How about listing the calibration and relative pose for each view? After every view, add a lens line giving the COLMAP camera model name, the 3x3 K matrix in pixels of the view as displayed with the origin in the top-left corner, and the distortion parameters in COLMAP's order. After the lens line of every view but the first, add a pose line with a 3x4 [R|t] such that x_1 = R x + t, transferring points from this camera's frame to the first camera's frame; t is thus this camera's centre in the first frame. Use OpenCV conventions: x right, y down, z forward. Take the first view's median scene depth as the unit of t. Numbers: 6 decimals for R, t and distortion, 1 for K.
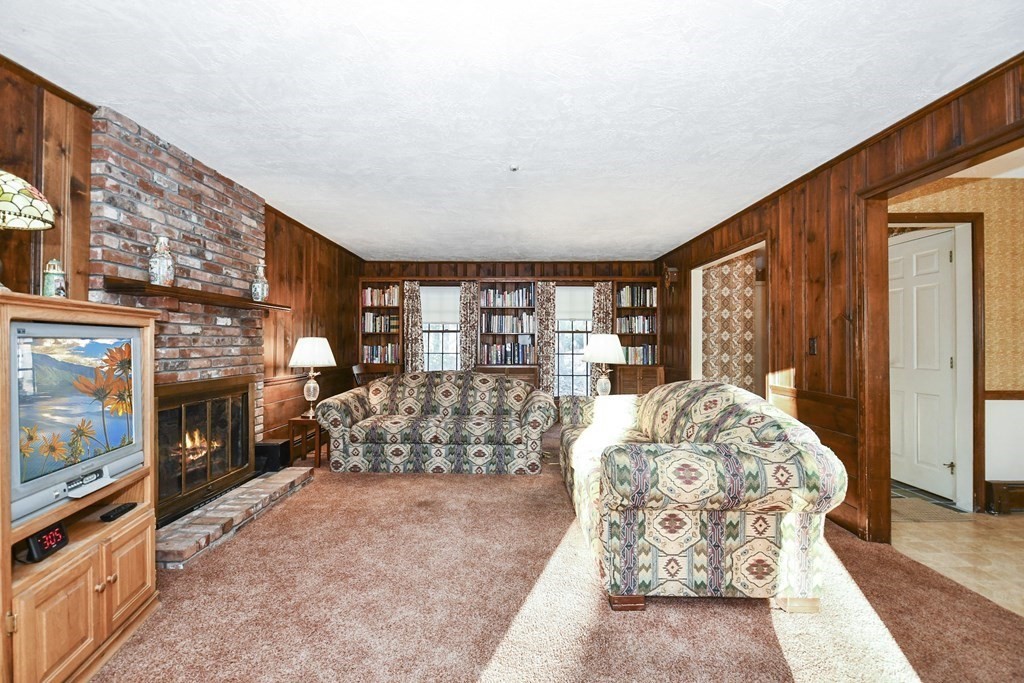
lens RADIAL K [[465.5, 0, 501.2], [0, 465.5, 341.7], [0, 0, 1]] dist [0.018981, -0.012429]
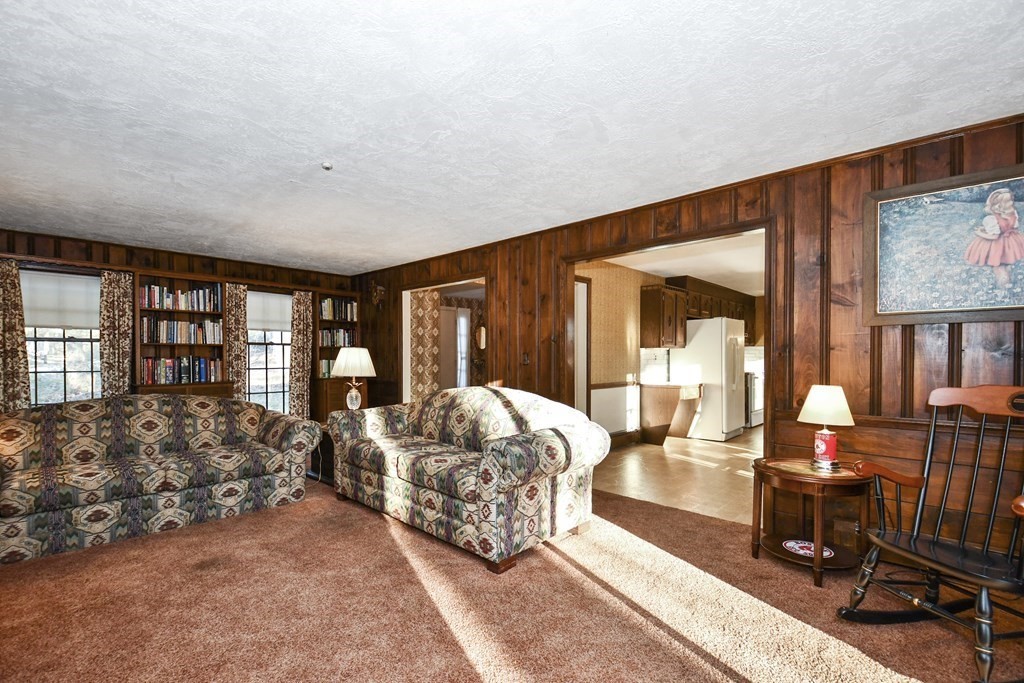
lens RADIAL K [[465.5, 0, 518.1], [0, 465.5, 365.9], [0, 0, 1]] dist [0.018981, -0.012429]
pose [[0.656929, -0.016470, 0.753773, -0.331671], [-0.002561, 0.999707, 0.024076, -0.003106], [-0.753948, -0.017747, 0.656694, 0.081704]]
